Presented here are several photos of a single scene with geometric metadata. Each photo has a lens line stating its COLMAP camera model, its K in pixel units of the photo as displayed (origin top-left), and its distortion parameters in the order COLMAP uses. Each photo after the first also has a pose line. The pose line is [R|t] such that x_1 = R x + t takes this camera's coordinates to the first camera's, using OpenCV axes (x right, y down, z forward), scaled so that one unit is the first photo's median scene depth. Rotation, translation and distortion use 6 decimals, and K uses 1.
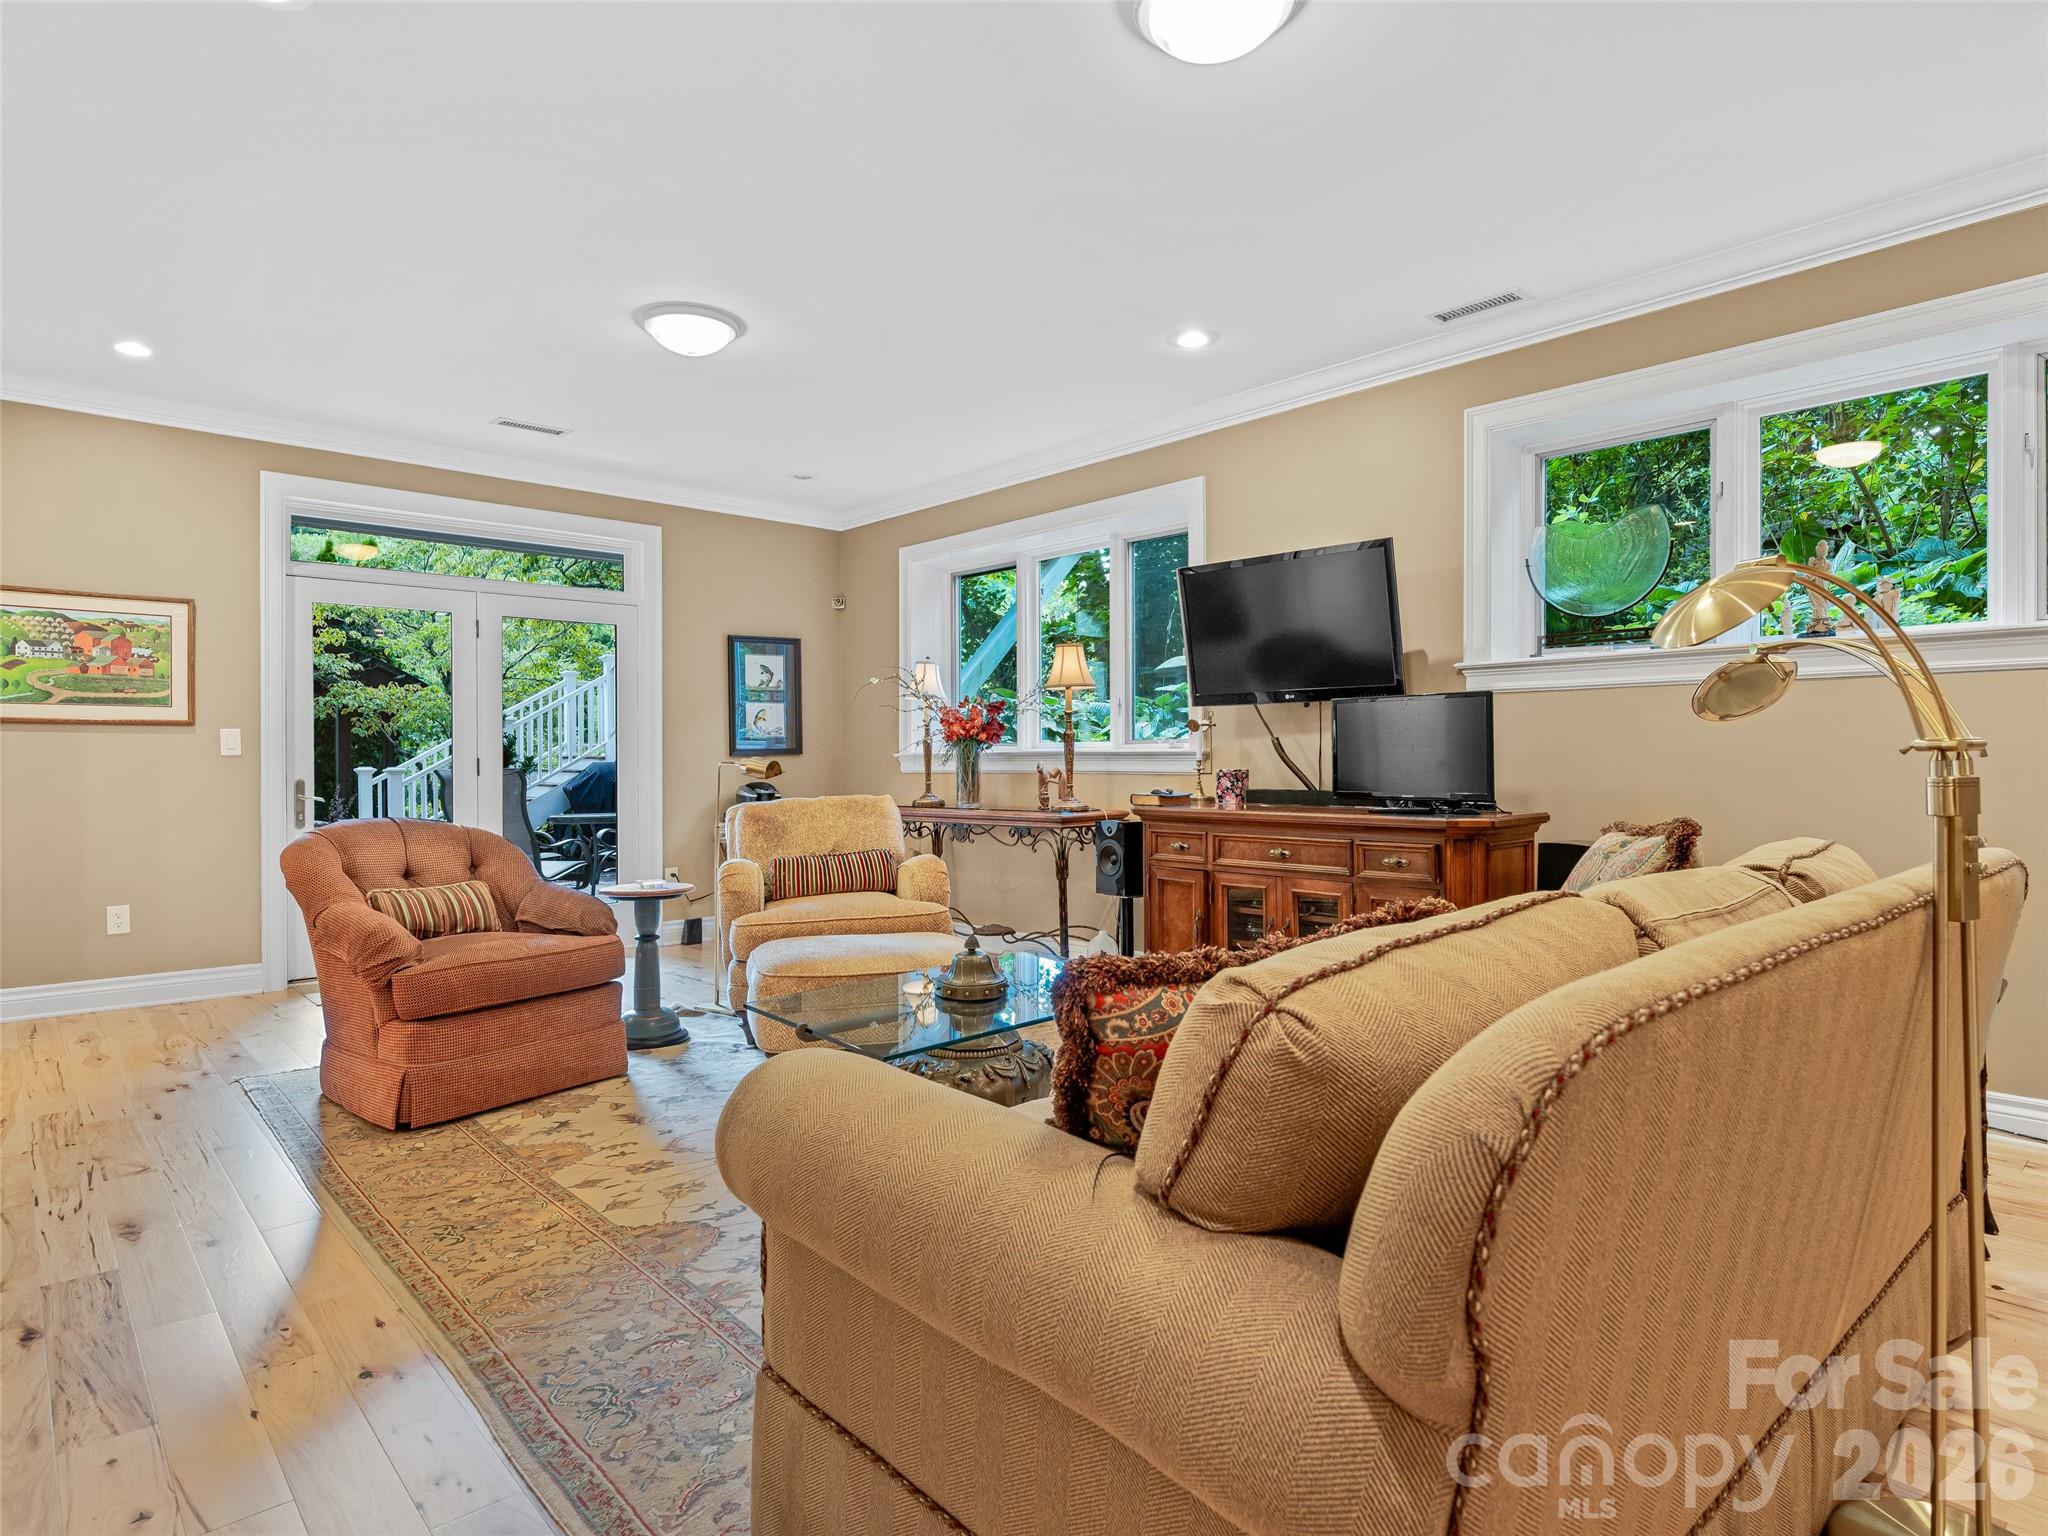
lens RADIAL K [[1110.1, 0, 1006.1], [0, 1110.1, 760.7], [0, 0, 1]] dist [-0.003243, -0.000021]
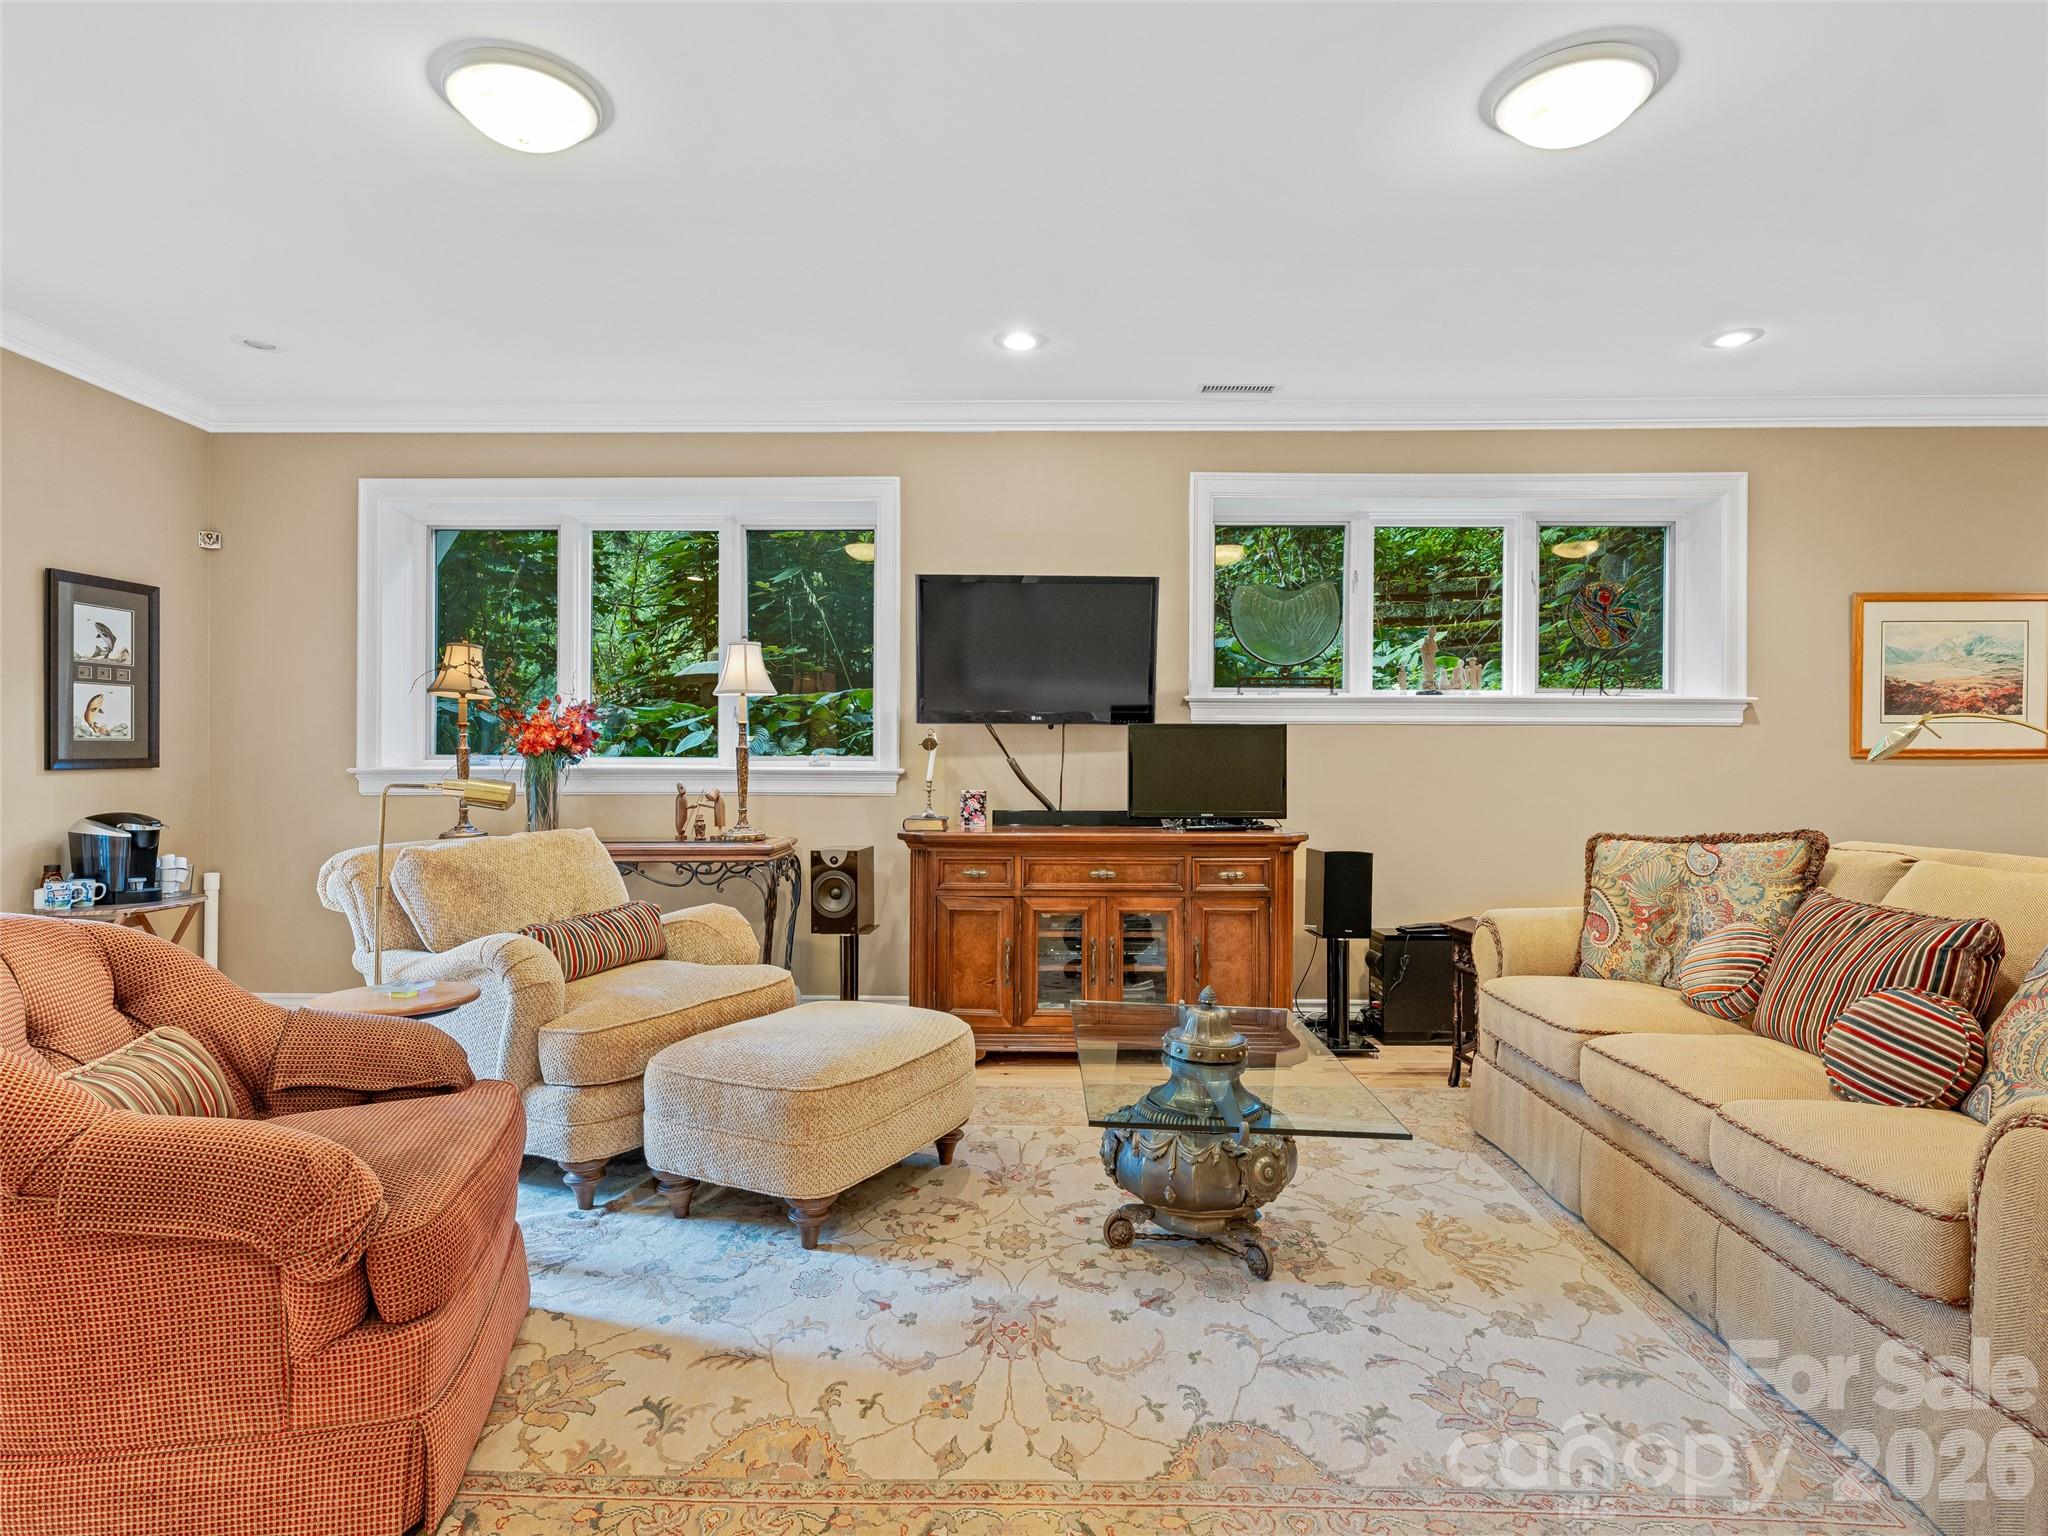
lens RADIAL K [[1110.1, 0, 1011.5], [0, 1110.1, 769.5], [0, 0, 1]] dist [-0.003243, -0.000021]
pose [[0.692695, 0.006469, 0.721201, -0.478303], [-0.004547, 0.999979, -0.004603, -0.006178], [-0.721216, -0.000091, 0.692710, 0.314207]]
